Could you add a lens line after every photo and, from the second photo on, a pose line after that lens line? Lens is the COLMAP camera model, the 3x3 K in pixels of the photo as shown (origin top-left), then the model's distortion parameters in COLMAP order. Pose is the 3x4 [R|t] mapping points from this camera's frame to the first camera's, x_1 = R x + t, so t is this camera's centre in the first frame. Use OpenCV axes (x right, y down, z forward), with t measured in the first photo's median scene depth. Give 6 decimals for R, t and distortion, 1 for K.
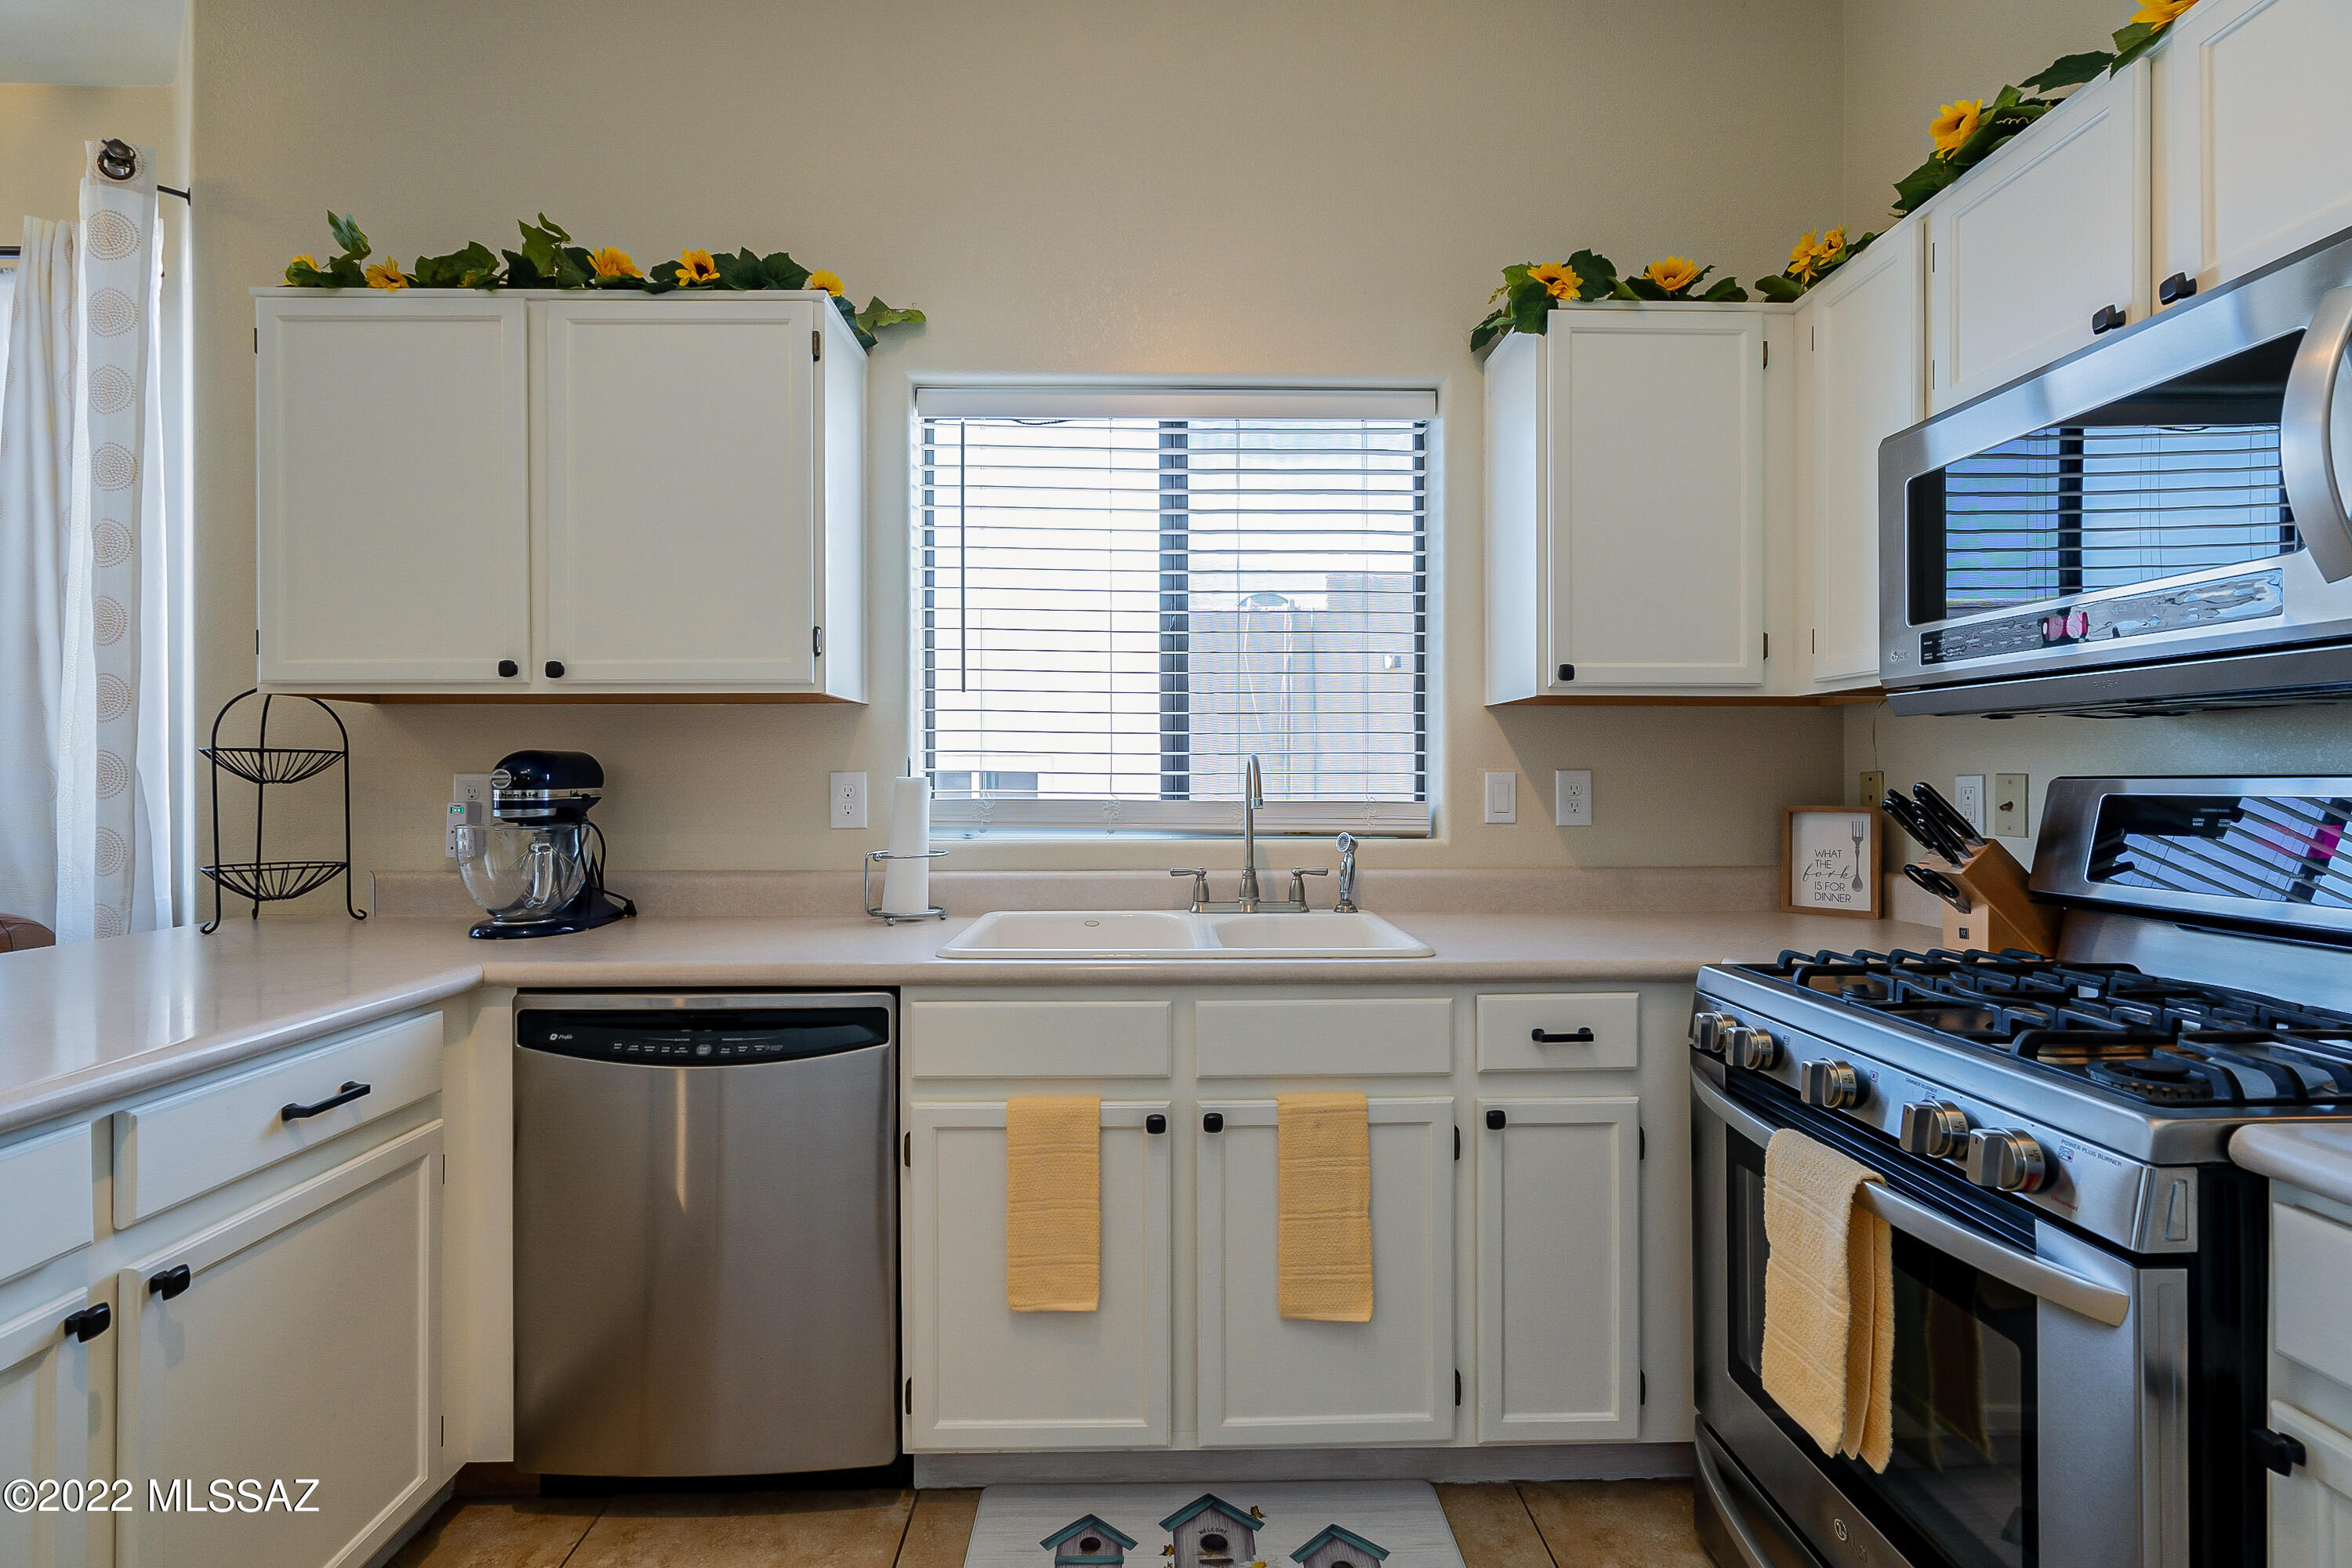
lens RADIAL K [[1056.6, 0, 1173.8], [0, 1056.6, 771.5], [0, 0, 1]] dist [-0.004231, 0.000997]
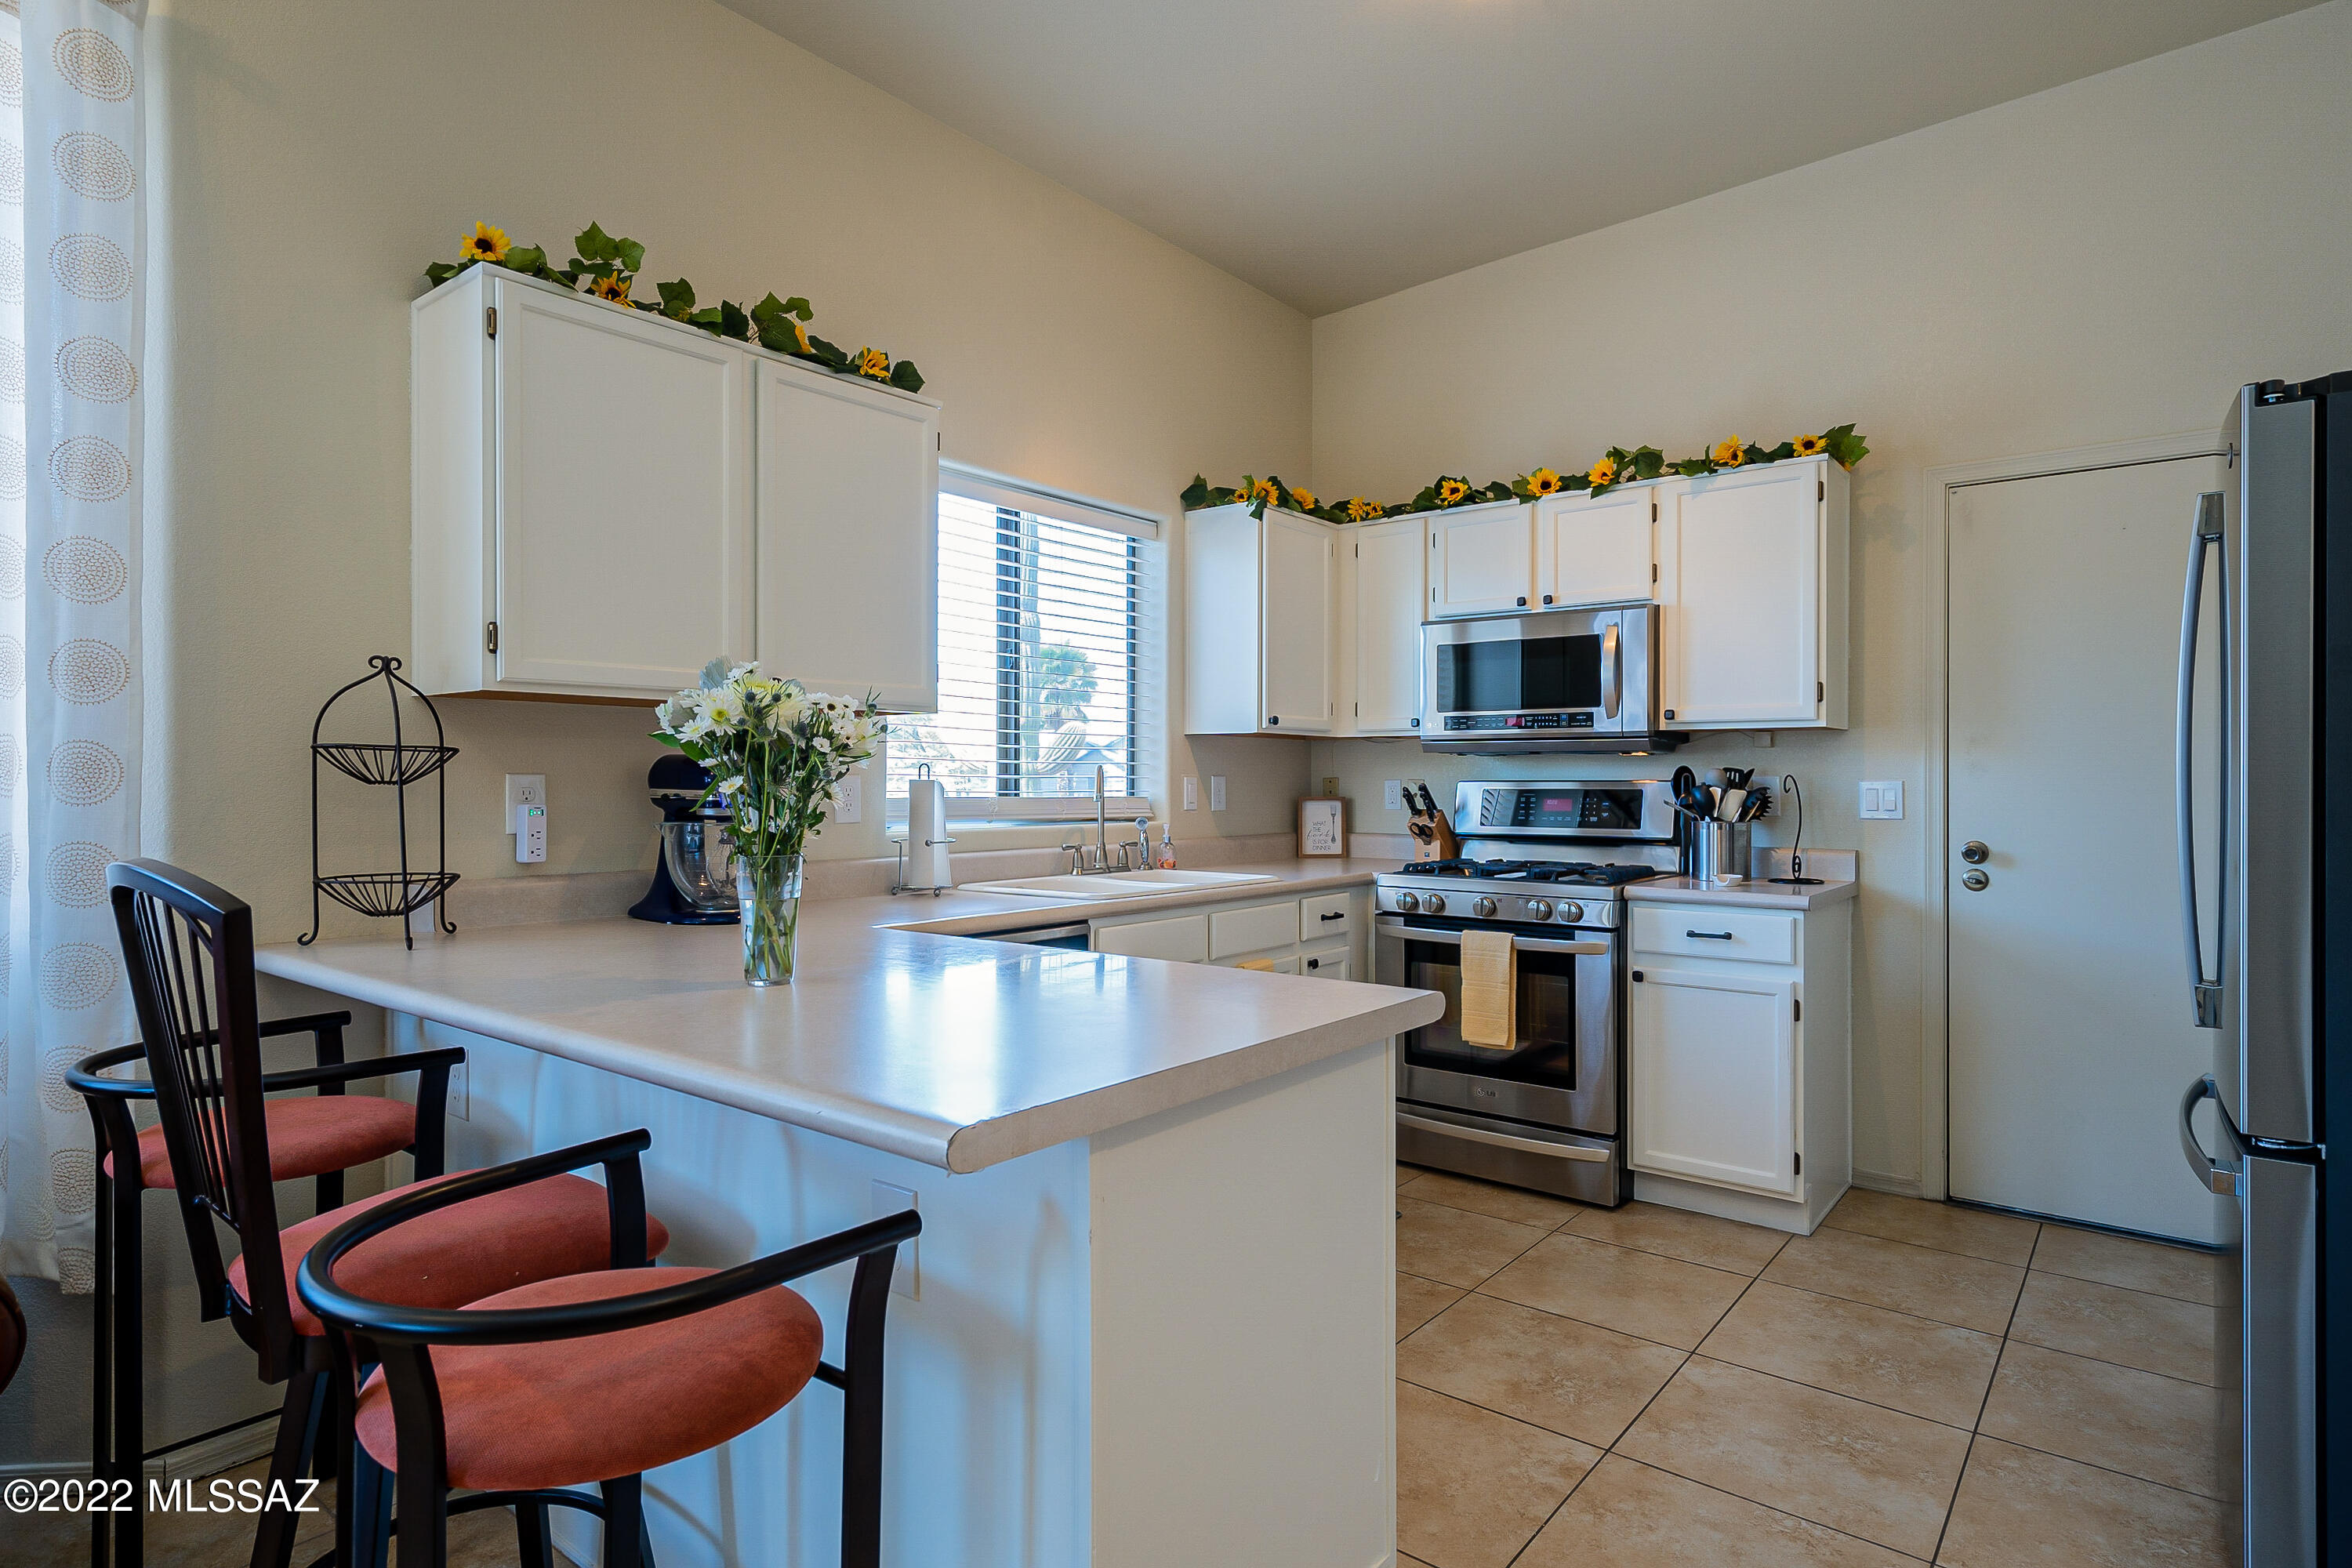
lens RADIAL K [[1269.0, 0, 1174.2], [0, 1269.0, 772.6], [0, 0, 1]] dist [0.002994, 0.000834]
pose [[0.638185, 0.006367, 0.769857, -1.336337], [-0.006752, 0.999974, -0.002674, -0.001341], [-0.769854, -0.003491, 0.638211, -0.208157]]
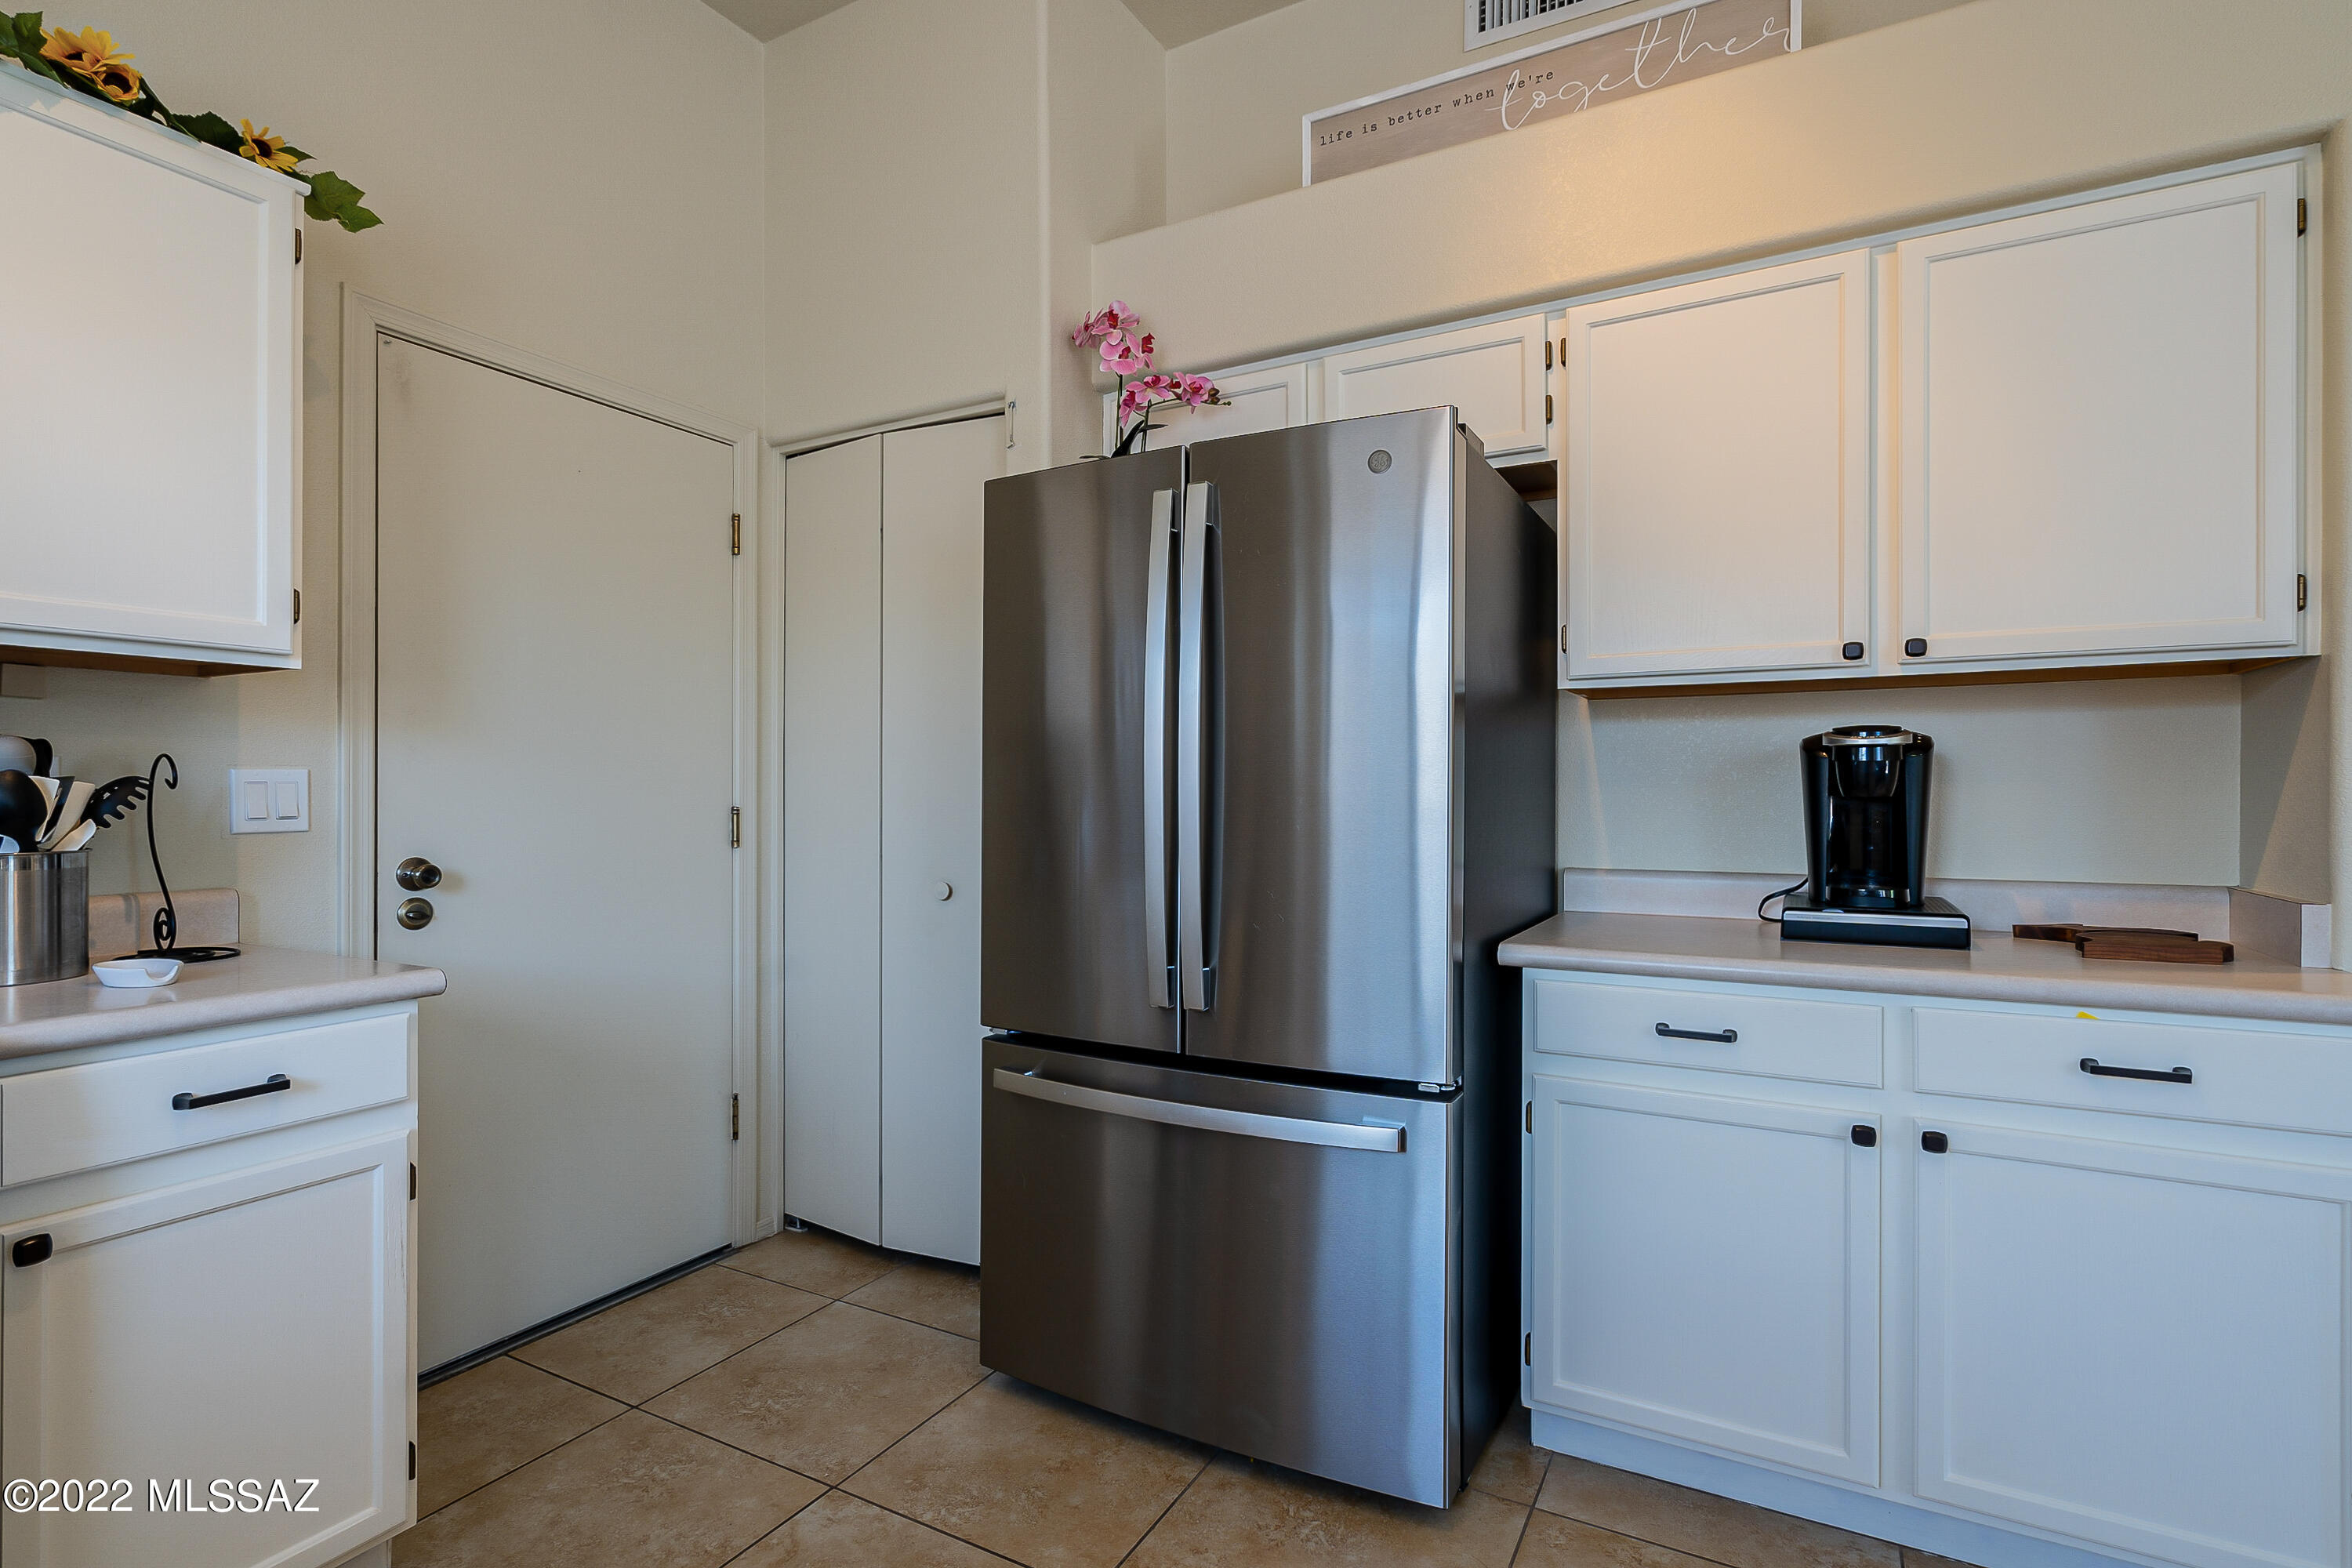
lens RADIAL K [[1079.9, 0, 1176.0], [0, 1079.9, 784.0], [0, 0, 1]] dist [-0.016187, -0.000173]
pose [[-0.875773, 0.002966, 0.482714, -0.420358], [0.000026, 0.999981, -0.006097, 0.017088], [-0.482723, -0.005327, -0.875757, 0.593160]]
